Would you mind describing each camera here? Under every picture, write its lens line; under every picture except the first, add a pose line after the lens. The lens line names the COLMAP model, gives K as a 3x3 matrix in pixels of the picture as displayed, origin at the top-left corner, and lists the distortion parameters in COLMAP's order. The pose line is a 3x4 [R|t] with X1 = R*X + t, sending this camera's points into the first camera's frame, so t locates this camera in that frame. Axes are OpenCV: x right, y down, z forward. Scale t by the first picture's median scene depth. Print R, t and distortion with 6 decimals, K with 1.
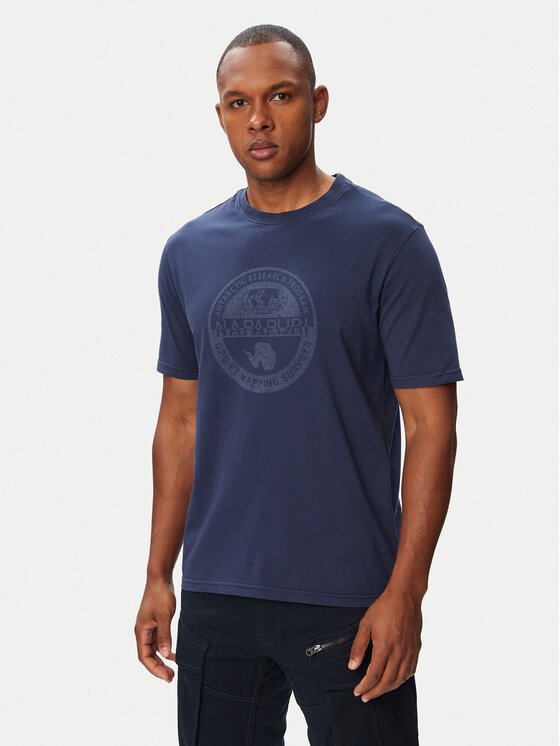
lens RADIAL K [[1299.6, 0, 280.0], [0, 1299.6, 373.0], [0, 0, 1]] dist [0.179981, 0.080839]
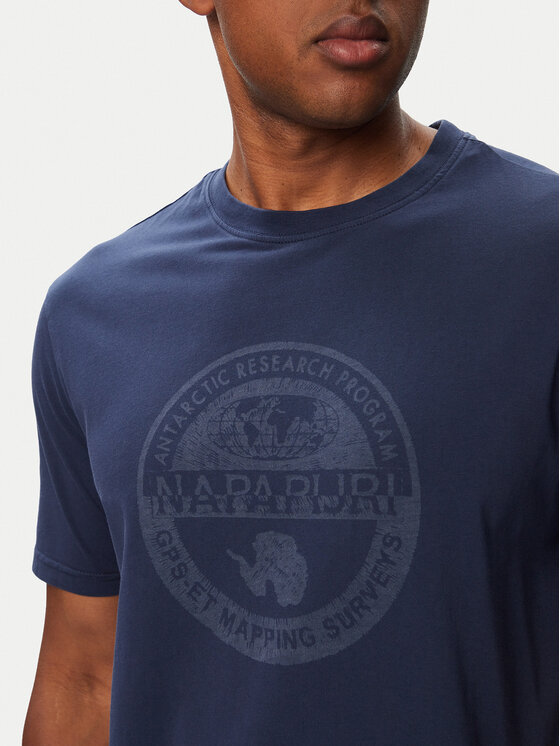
lens RADIAL K [[1147.2, 0, 280.0], [0, 1147.2, 373.0], [0, 0, 1]] dist [0.230101, 0.022411]
pose [[0.999141, -0.012996, 0.039341, -0.024604], [0.015322, 0.998116, -0.059407, -0.050604], [-0.038495, 0.059959, 0.997458, 0.643189]]
